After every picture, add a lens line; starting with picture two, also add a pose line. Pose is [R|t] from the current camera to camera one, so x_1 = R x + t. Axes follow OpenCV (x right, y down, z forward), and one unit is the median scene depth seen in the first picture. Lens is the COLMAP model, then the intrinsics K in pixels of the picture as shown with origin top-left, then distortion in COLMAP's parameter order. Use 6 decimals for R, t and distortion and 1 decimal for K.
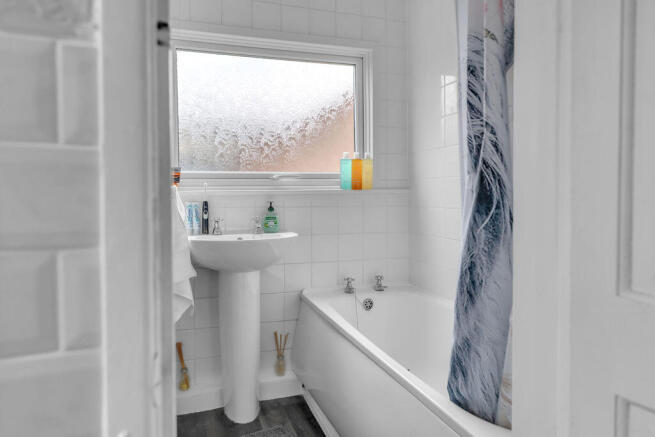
lens RADIAL K [[569.3, 0, 327.5], [0, 569.3, 218.5], [0, 0, 1]] dist [0.004208, 0.001215]
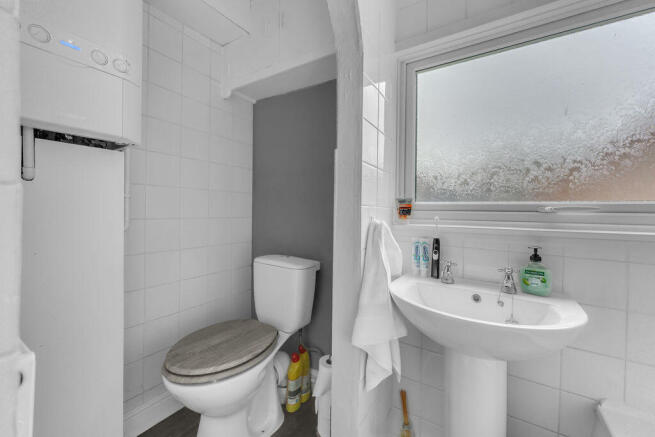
lens RADIAL K [[258.9, 0, 337.8], [0, 258.9, 211.9], [0, 0, 1]] dist [-0.000949, -0.000119]
pose [[0.644717, 0.019334, -0.764177, -0.019061], [-0.049341, 0.998648, -0.016362, -0.053393], [0.762827, 0.048254, 0.644799, 0.621819]]
